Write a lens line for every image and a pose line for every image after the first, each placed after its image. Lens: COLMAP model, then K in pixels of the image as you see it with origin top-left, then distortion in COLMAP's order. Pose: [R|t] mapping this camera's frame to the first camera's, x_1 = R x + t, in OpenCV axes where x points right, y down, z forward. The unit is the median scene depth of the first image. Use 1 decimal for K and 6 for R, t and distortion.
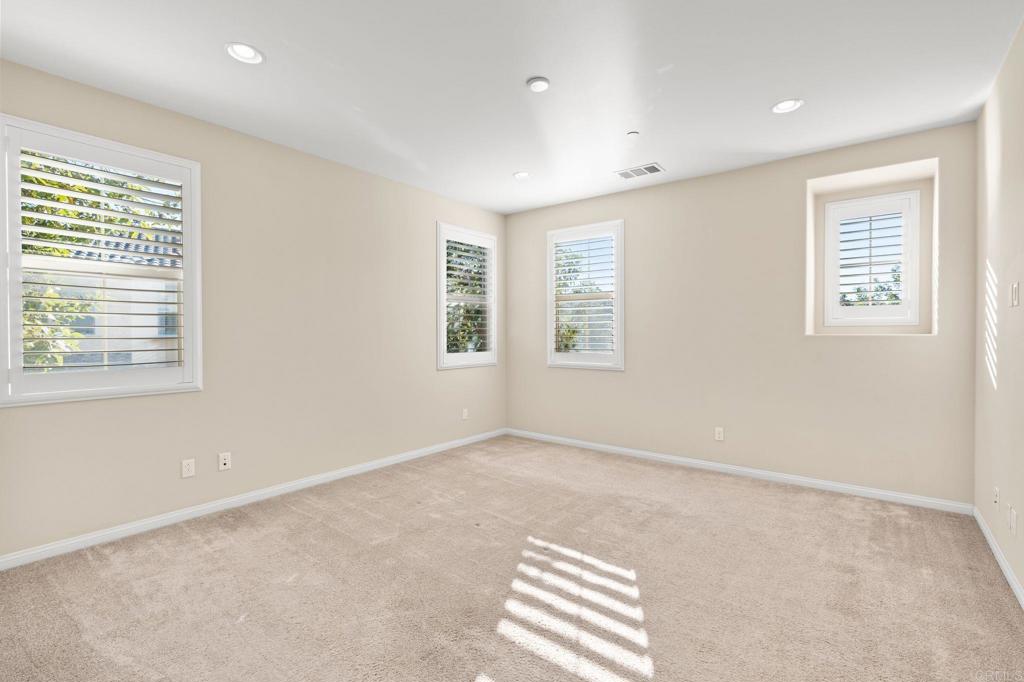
lens RADIAL K [[469.1, 0, 519.6], [0, 469.1, 342.9], [0, 0, 1]] dist [-0.007949, -0.000325]
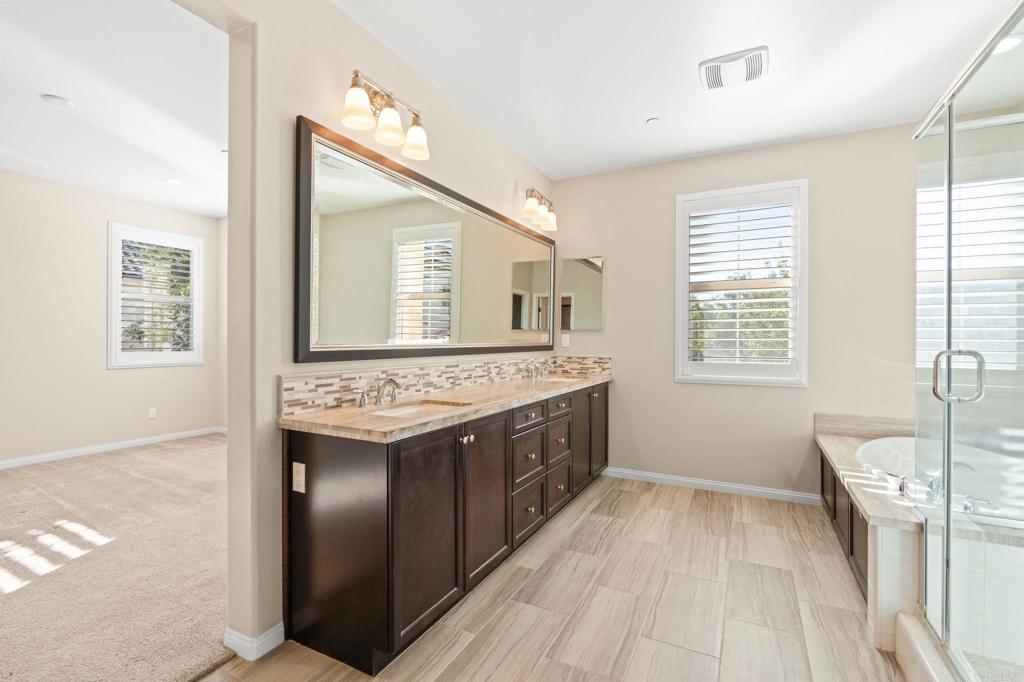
lens RADIAL K [[469.1, 0, 514.4], [0, 469.1, 341.2], [0, 0, 1]] dist [-0.007949, -0.000325]
pose [[0.984321, 0.002934, 0.176364, 0.586403], [0.001123, 0.999737, -0.022901, 0.026691], [-0.176385, 0.022740, 0.984059, -0.157381]]
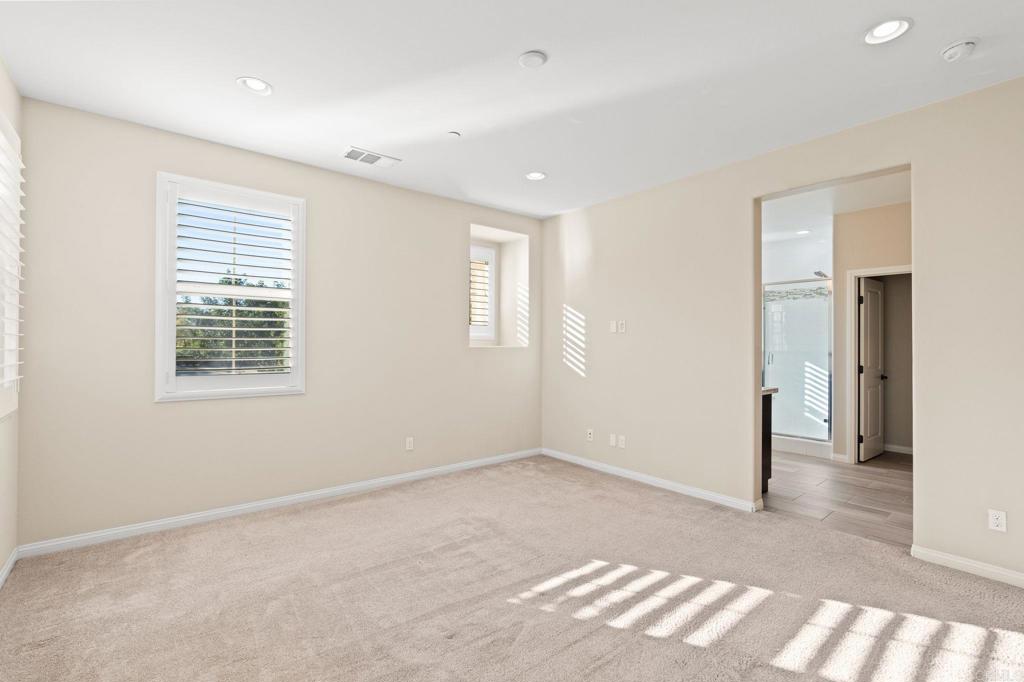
lens RADIAL K [[469.1, 0, 516.1], [0, 469.1, 337.9], [0, 0, 1]] dist [-0.007949, -0.000325]
pose [[0.199078, 0.011488, 0.979916, -0.530467], [0.015838, 0.999763, -0.014938, -0.017149], [-0.979856, 0.018494, 0.198849, 0.563964]]
